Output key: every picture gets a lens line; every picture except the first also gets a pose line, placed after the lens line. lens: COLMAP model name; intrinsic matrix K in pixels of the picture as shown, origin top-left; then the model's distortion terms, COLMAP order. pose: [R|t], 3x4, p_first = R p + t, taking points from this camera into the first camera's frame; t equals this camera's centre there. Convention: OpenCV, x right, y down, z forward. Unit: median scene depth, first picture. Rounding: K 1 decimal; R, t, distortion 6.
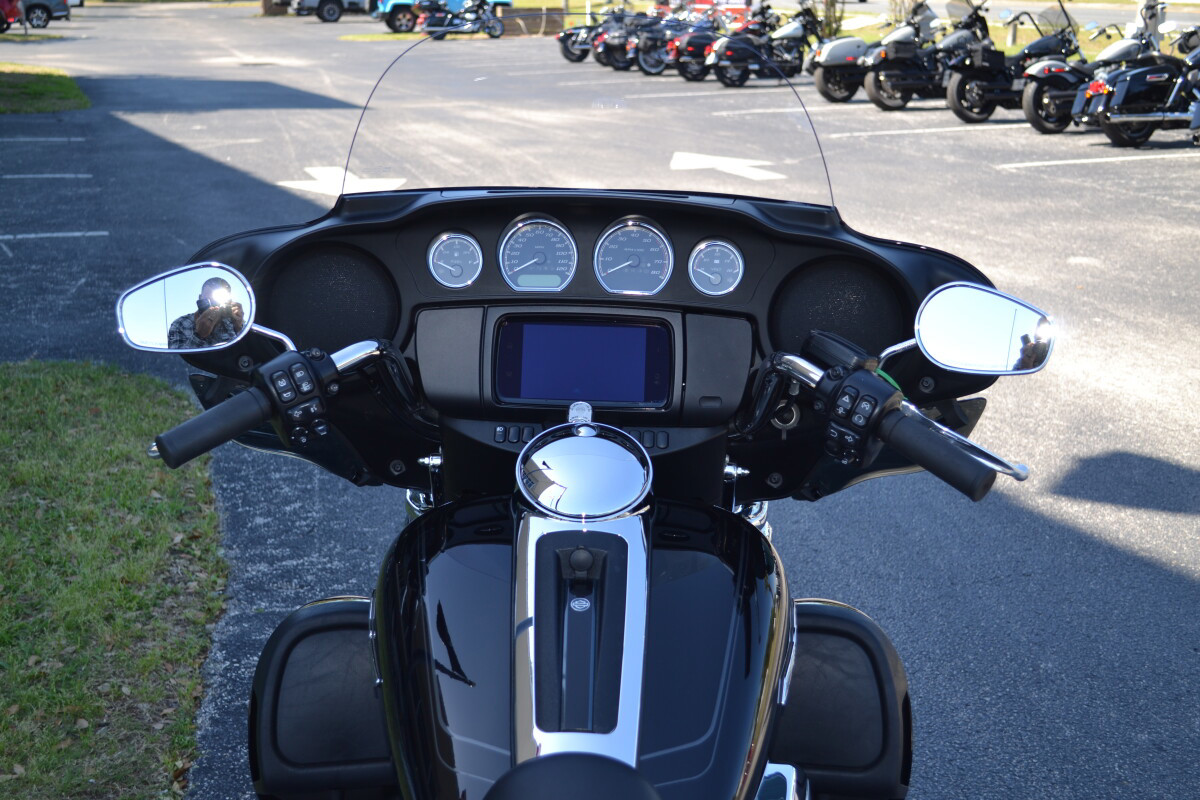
lens RADIAL K [[1488.6, 0, 602.2], [0, 1488.6, 401.7], [0, 0, 1]] dist [-0.110926, 0.000000]
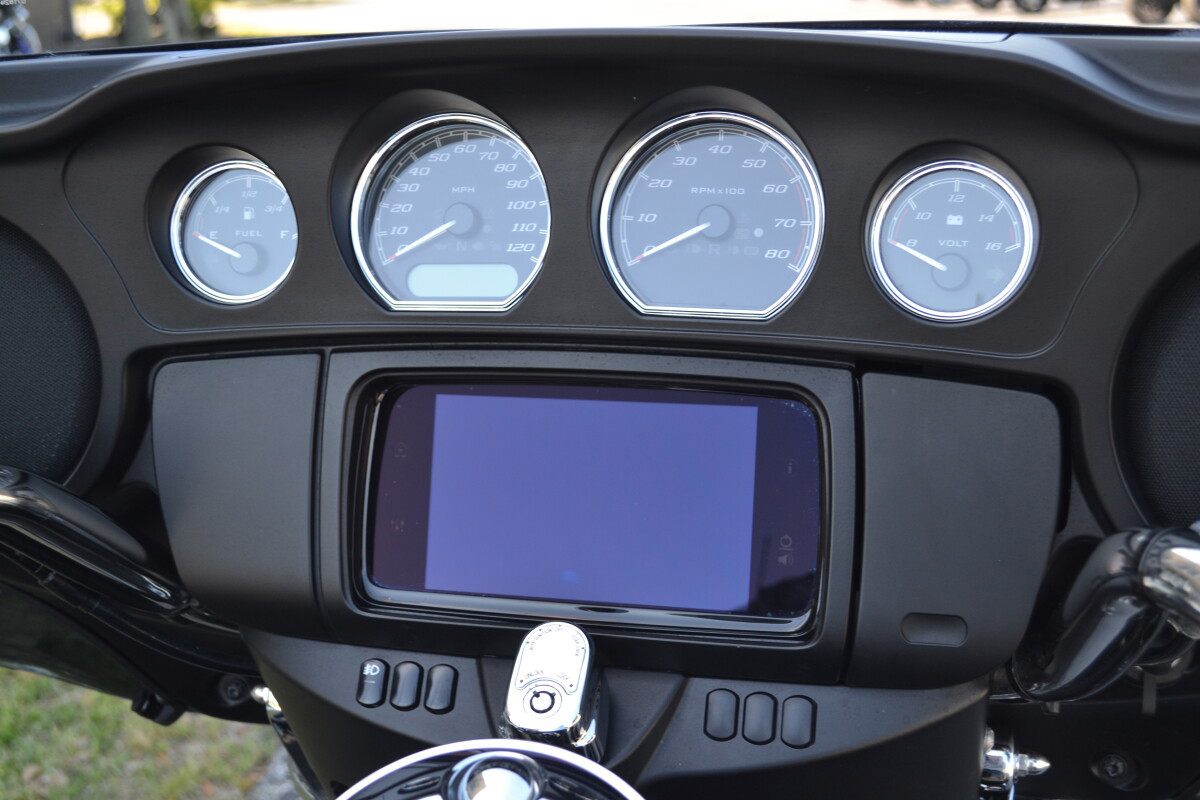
lens RADIAL K [[1565.7, 0, 593.0], [0, 1565.7, 398.0], [0, 0, 1]] dist [-0.028275, 0.000000]
pose [[0.982827, 0.003331, -0.184498, 0.061314], [0.001434, 0.999669, 0.025684, -0.062255], [0.184522, -0.025508, 0.982497, 0.625354]]
